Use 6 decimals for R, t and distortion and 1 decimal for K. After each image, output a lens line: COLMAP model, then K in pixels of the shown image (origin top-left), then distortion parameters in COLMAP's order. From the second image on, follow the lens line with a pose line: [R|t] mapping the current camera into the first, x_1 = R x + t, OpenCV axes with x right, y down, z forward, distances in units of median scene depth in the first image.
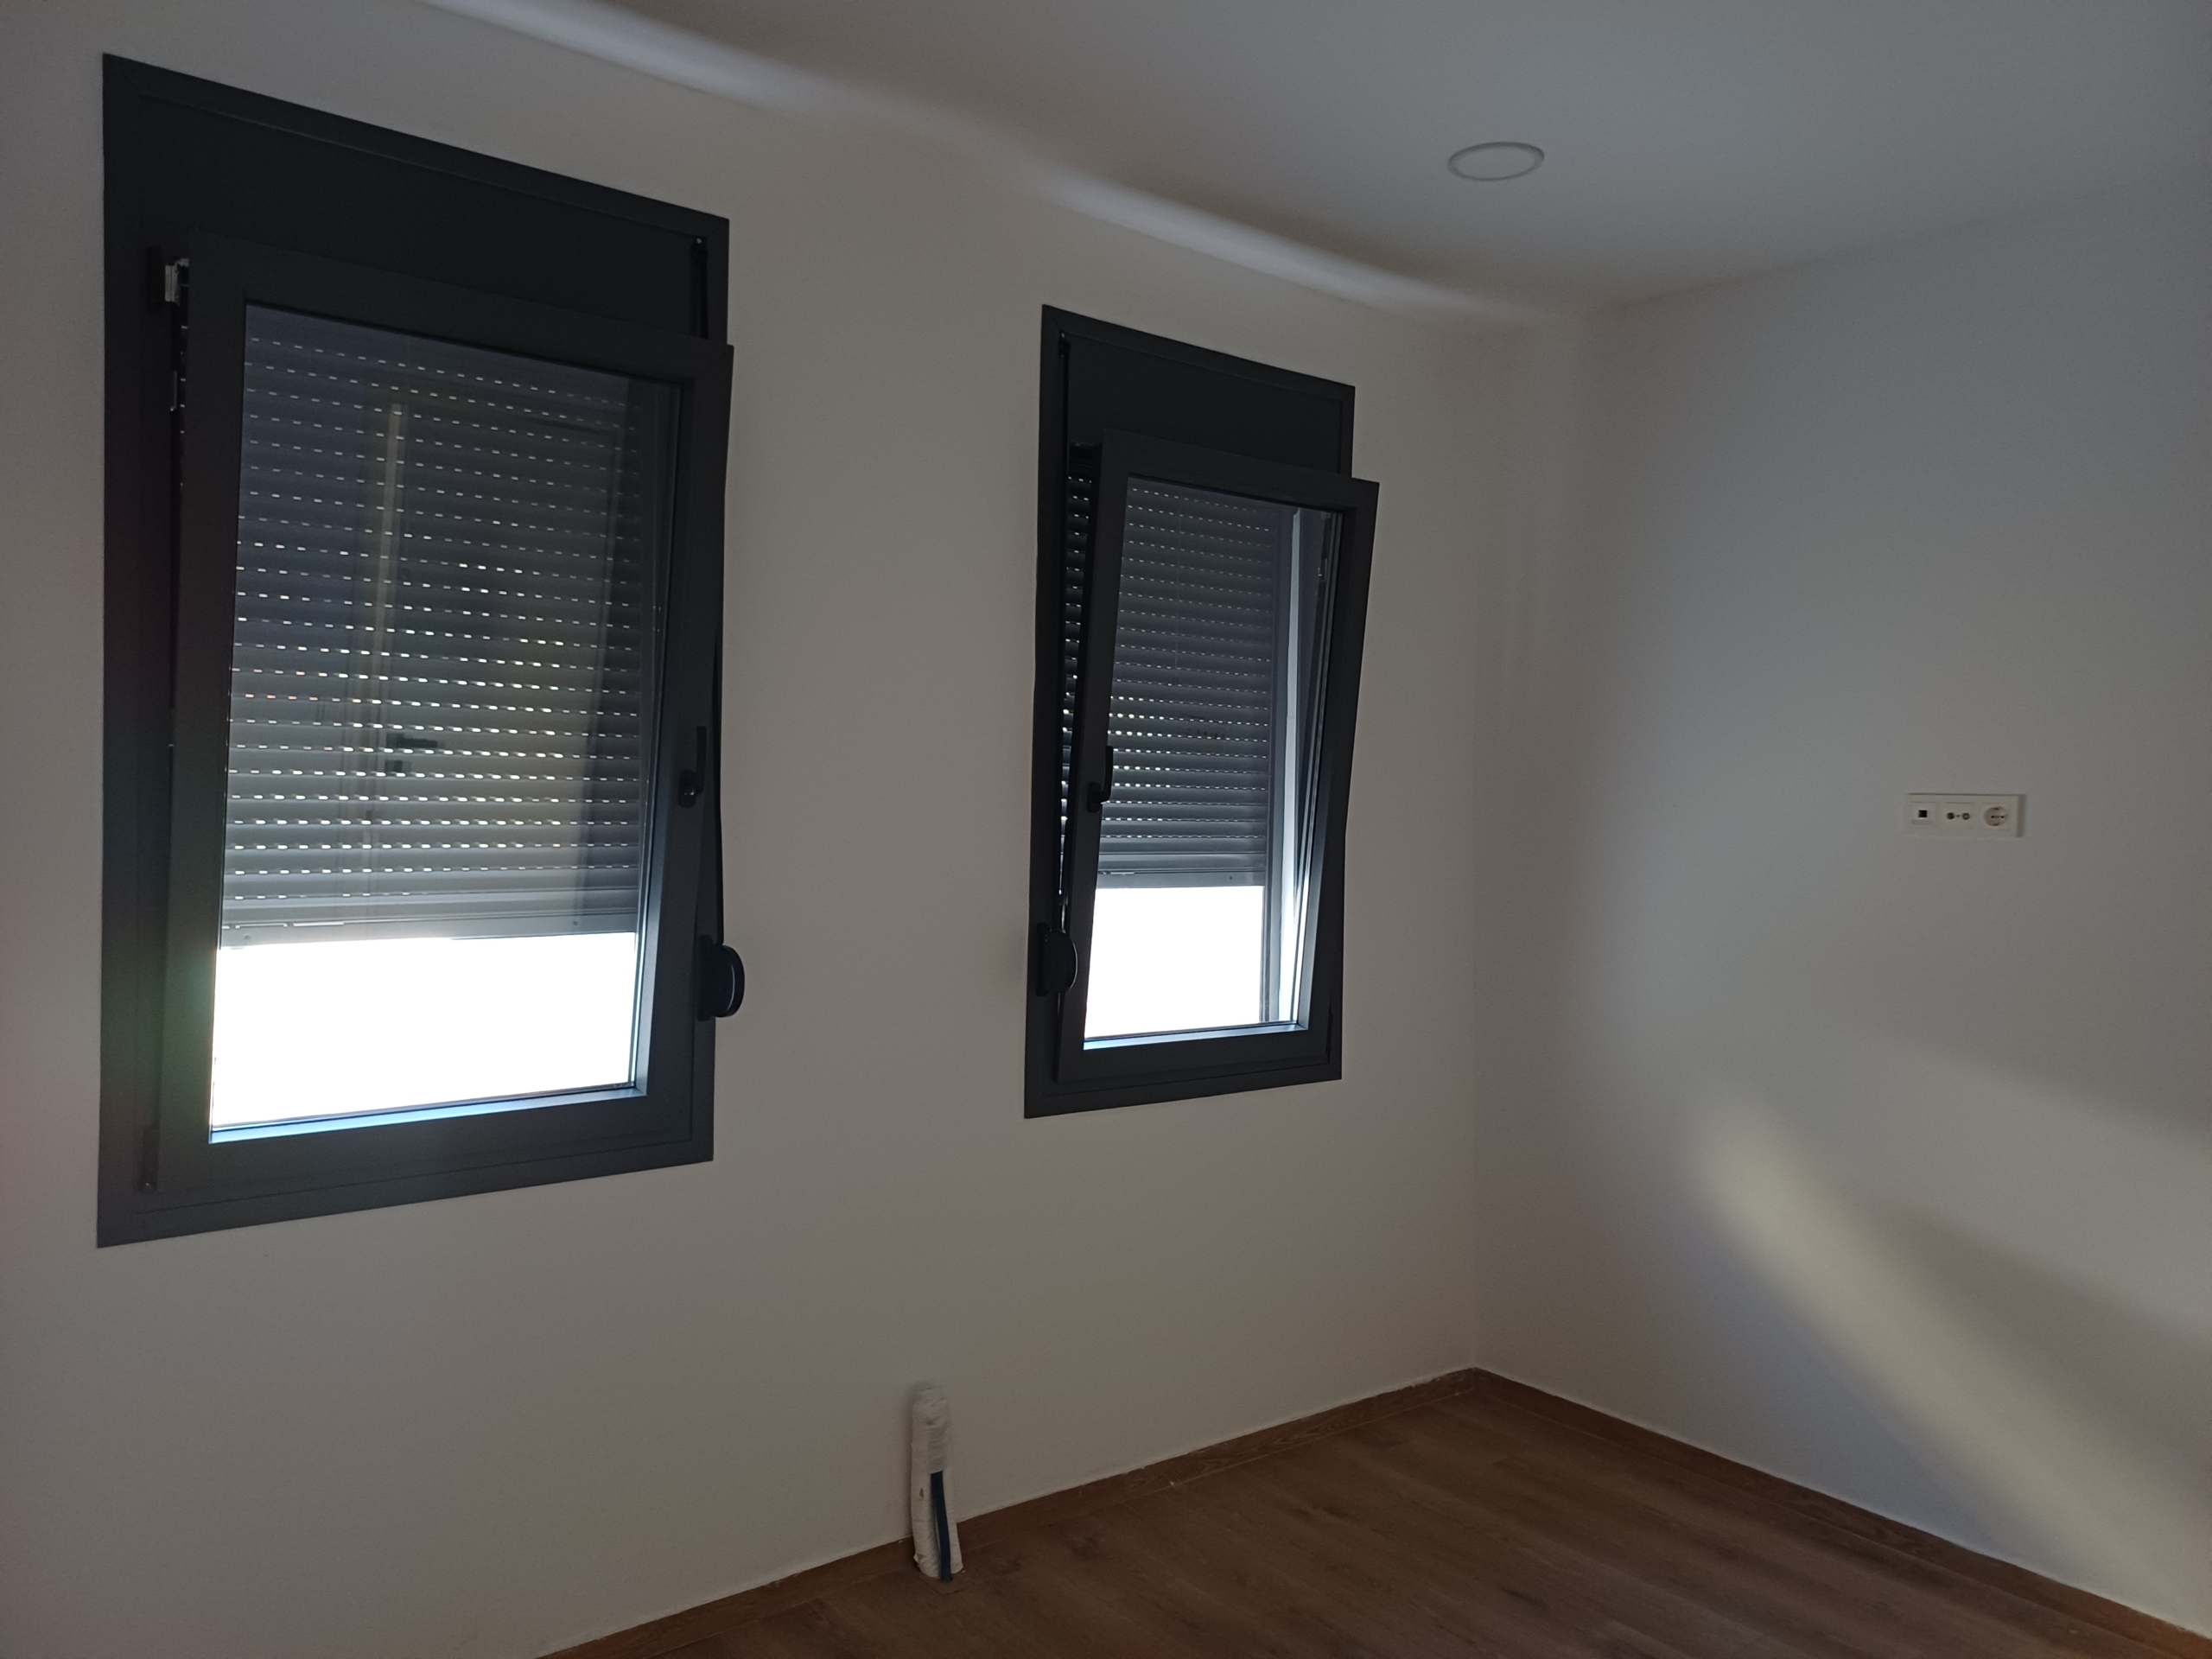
lens RADIAL K [[1621.9, 0, 1108.7], [0, 1621.9, 830.4], [0, 0, 1]] dist [0.049840, -0.032053]
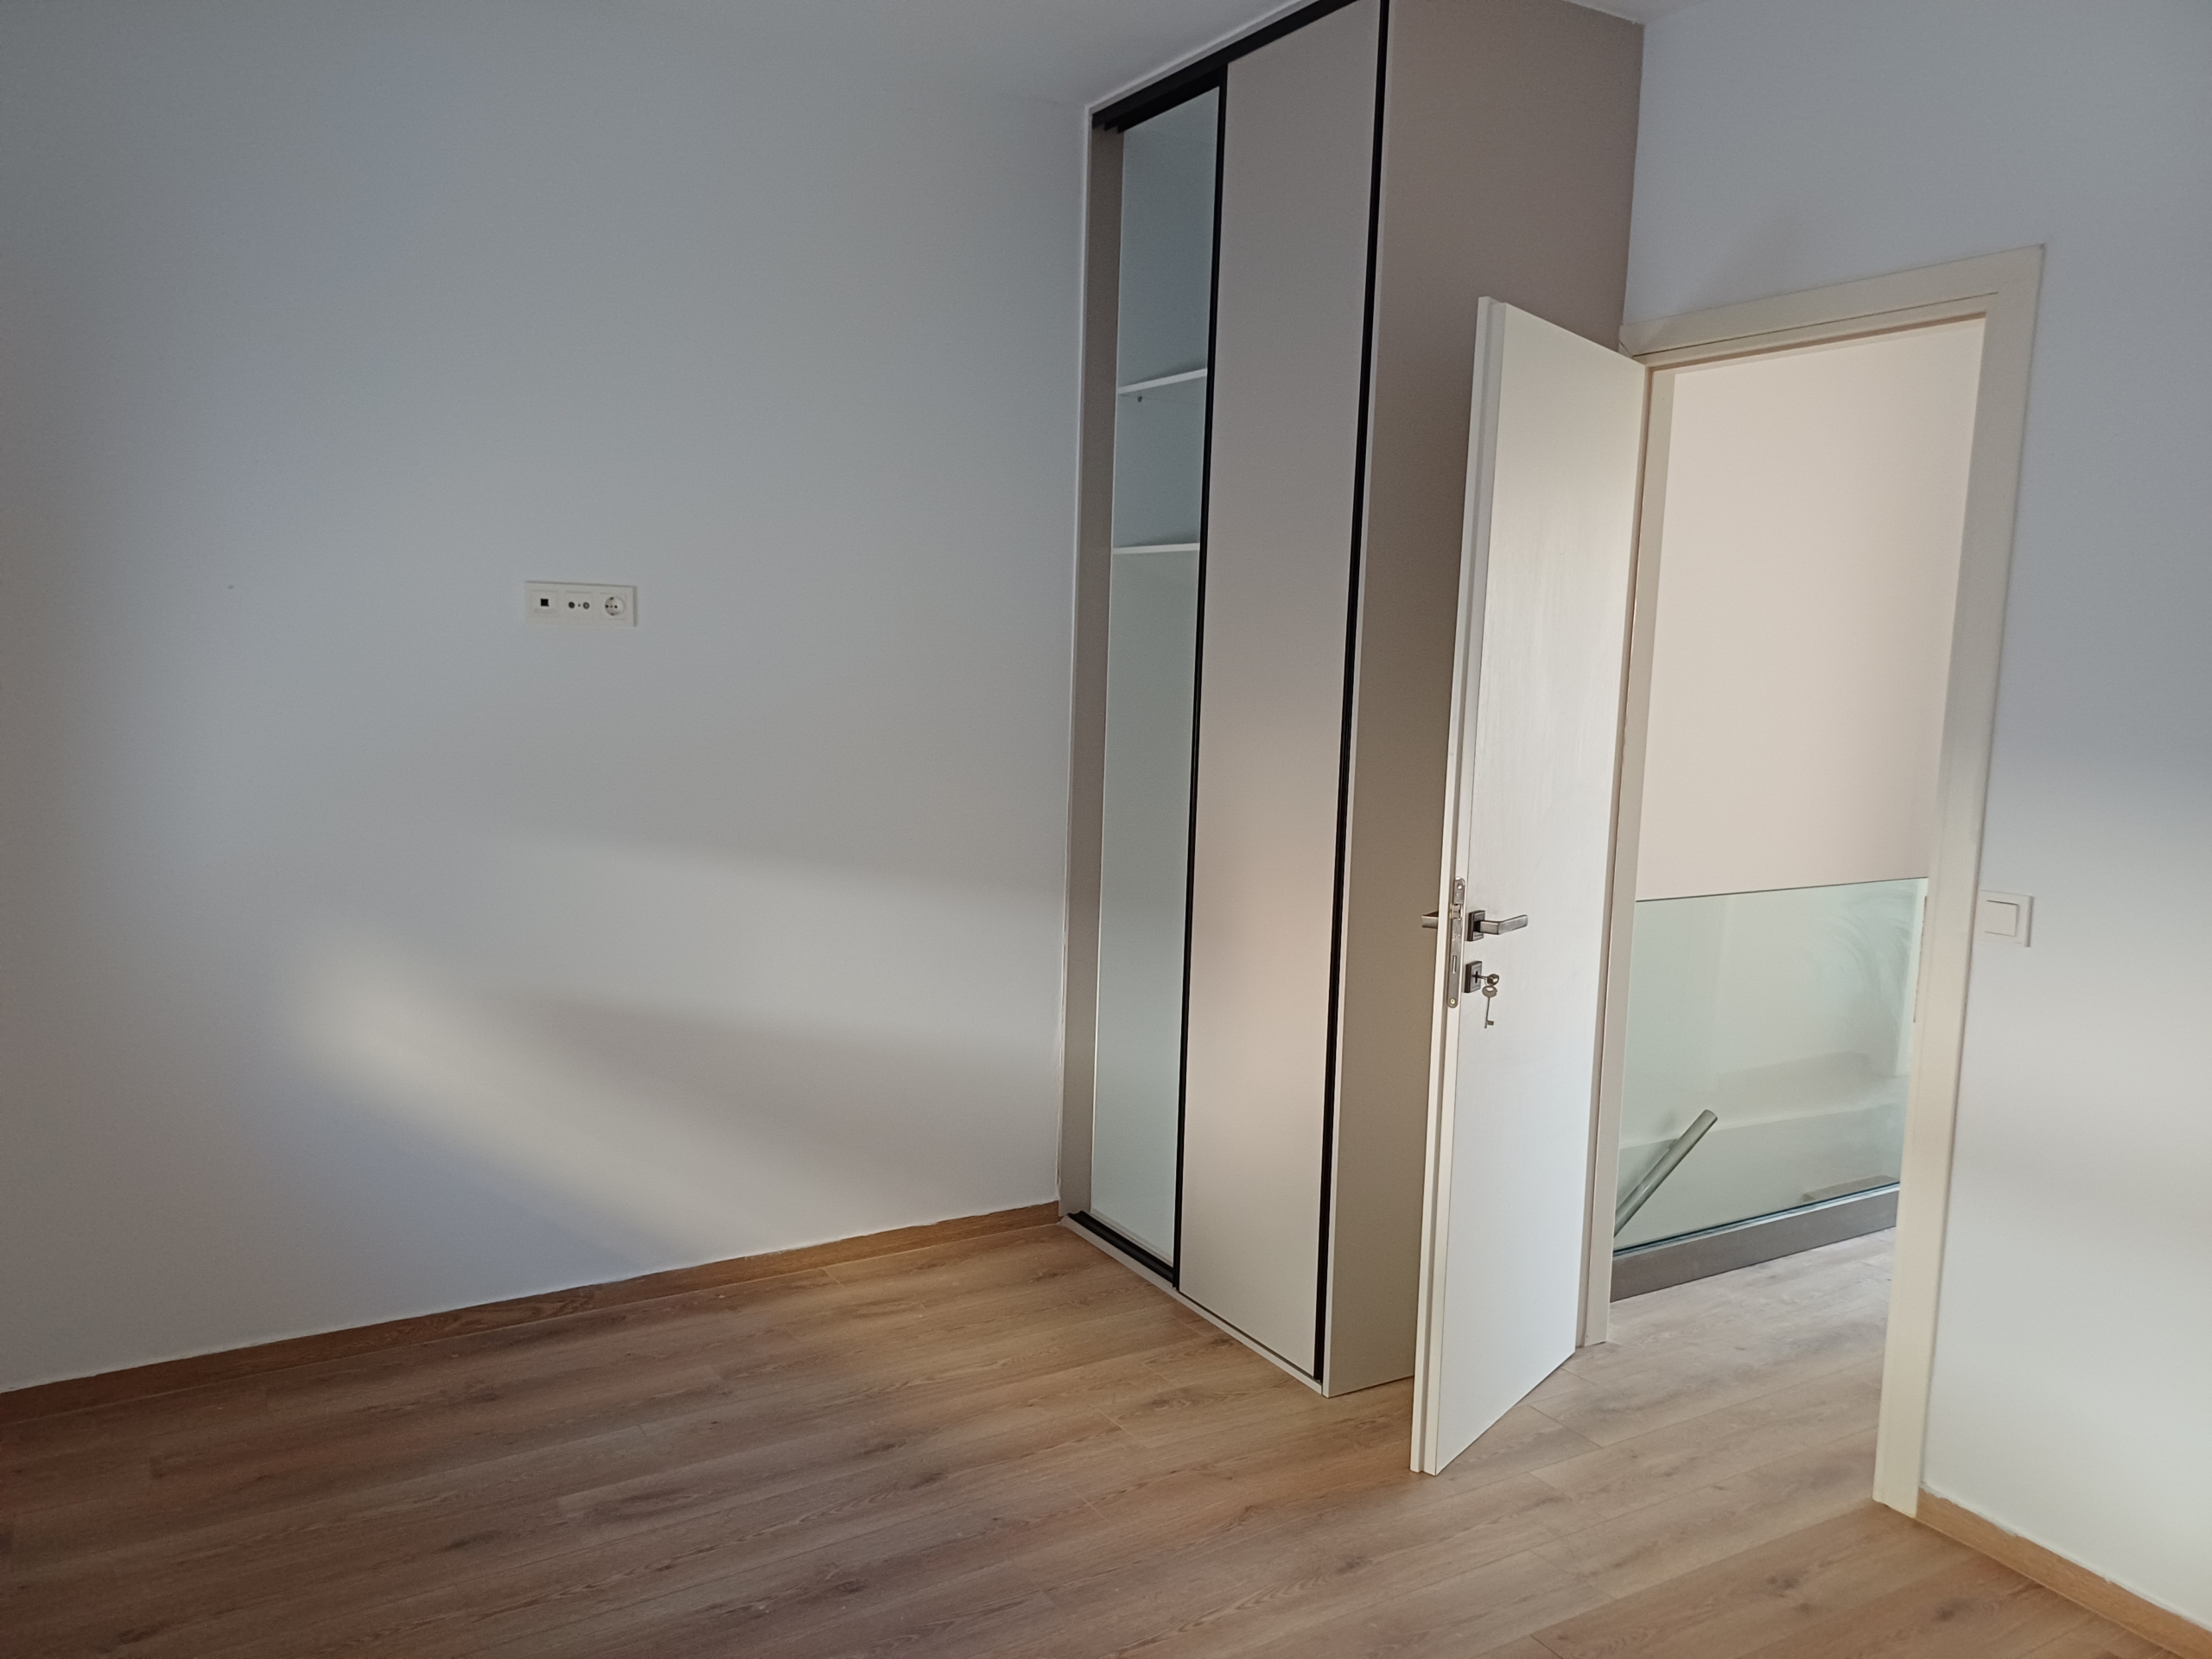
lens RADIAL K [[1621.9, 0, 1108.2], [0, 1621.9, 830.9], [0, 0, 1]] dist [0.049840, -0.032053]
pose [[0.126262, -0.139926, 0.982079, -0.456463], [-0.009298, 0.989791, 0.142220, -0.017179], [-0.991953, -0.027088, 0.123672, 0.543990]]
